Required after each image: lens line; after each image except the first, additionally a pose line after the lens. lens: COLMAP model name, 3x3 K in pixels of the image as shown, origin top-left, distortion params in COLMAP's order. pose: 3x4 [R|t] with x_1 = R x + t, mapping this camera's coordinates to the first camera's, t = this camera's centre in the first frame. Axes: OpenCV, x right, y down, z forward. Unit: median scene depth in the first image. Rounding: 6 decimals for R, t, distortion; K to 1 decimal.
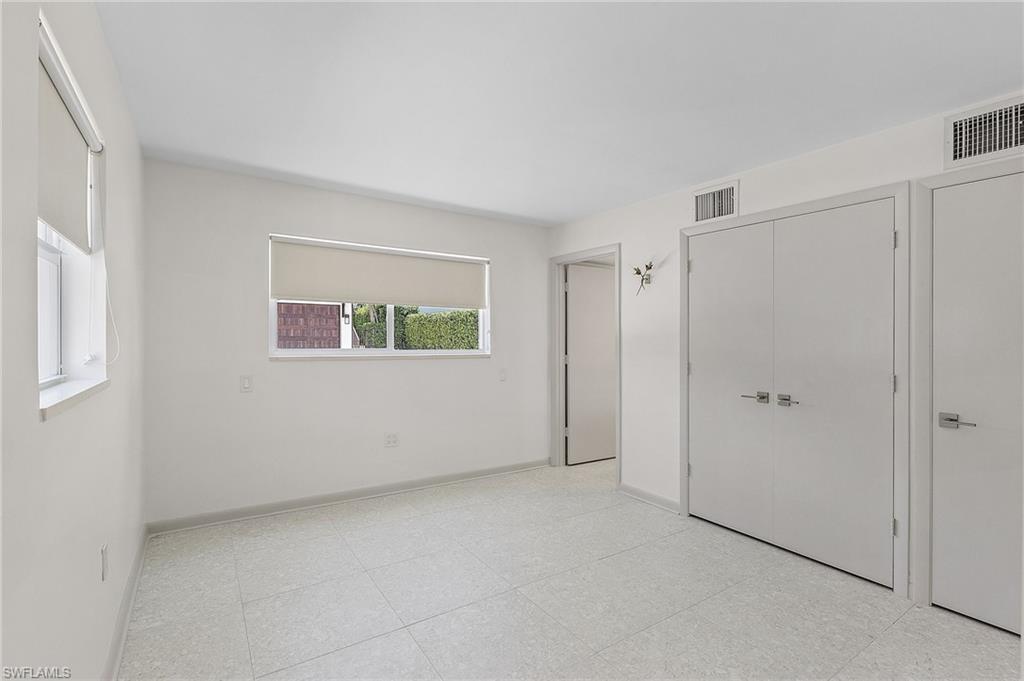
lens RADIAL K [[471.5, 0, 515.1], [0, 471.5, 339.3], [0, 0, 1]] dist [0.003193, 0.000146]
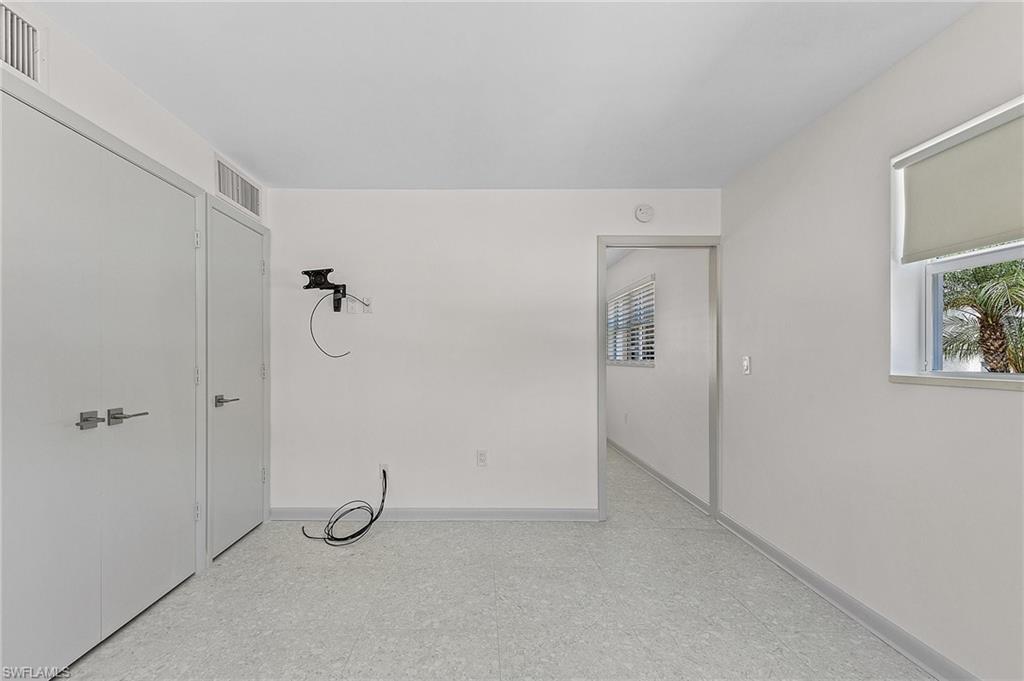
lens RADIAL K [[459.1, 0, 485.2], [0, 459.1, 350.1], [0, 0, 1]] dist [0.014397, -0.000173]
pose [[-0.828276, -0.008716, 0.560252, -0.200629], [-0.014174, 0.999885, -0.005400, 0.021900], [-0.560141, -0.012414, -0.828304, 0.989606]]
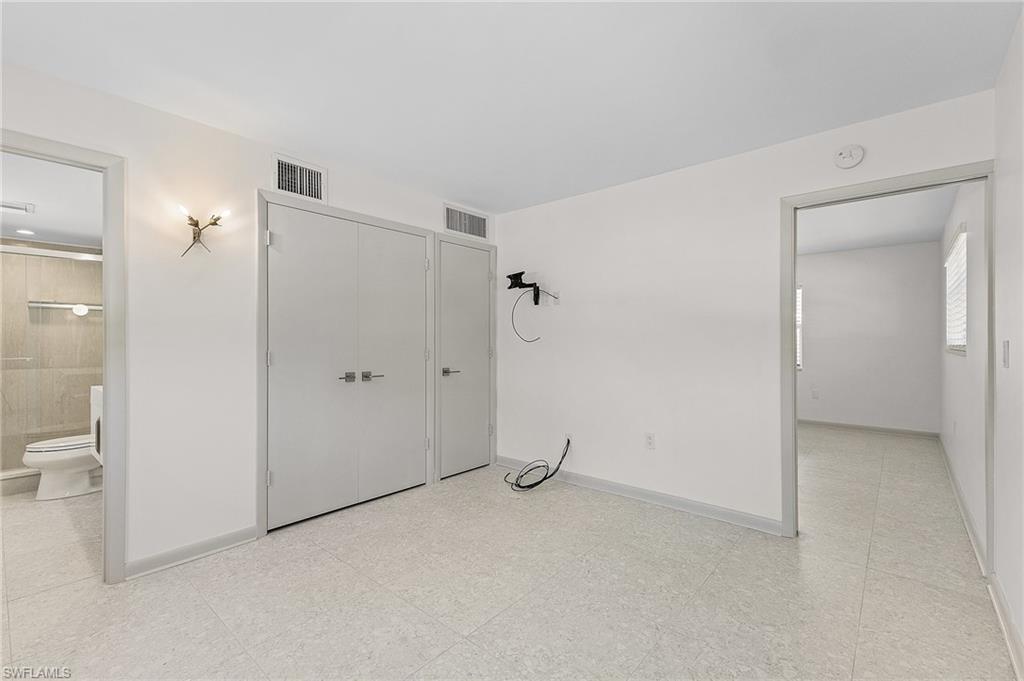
lens RADIAL K [[448.0, 0, 512.3], [0, 448.0, 331.9], [0, 0, 1]] dist [0.011155, -0.000252]
pose [[-0.258576, 0.003757, 0.965984, -0.489785], [-0.003160, 0.999984, -0.004735, 0.016288], [-0.965986, -0.004276, -0.258560, 0.736571]]
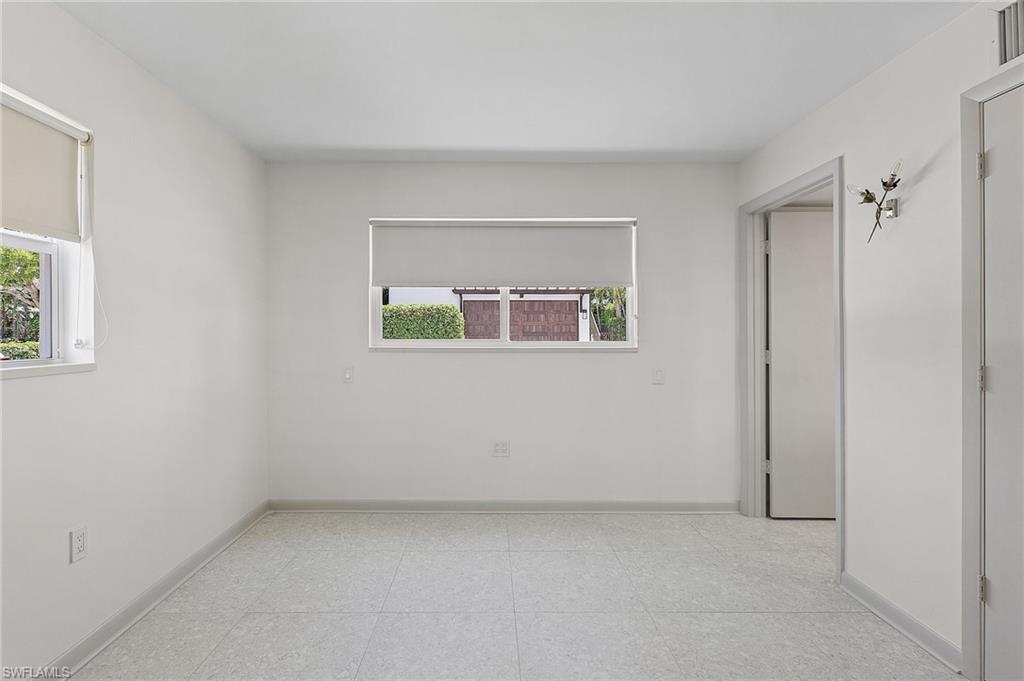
lens RADIAL K [[473.8, 0, 505.6], [0, 473.8, 338.3], [0, 0, 1]] dist [-0.001383, -0.001268]
pose [[0.833806, -0.003444, -0.552047, 0.214256], [0.006027, 0.999978, 0.002866, 0.015878], [0.552025, -0.005717, 0.833808, 0.313088]]
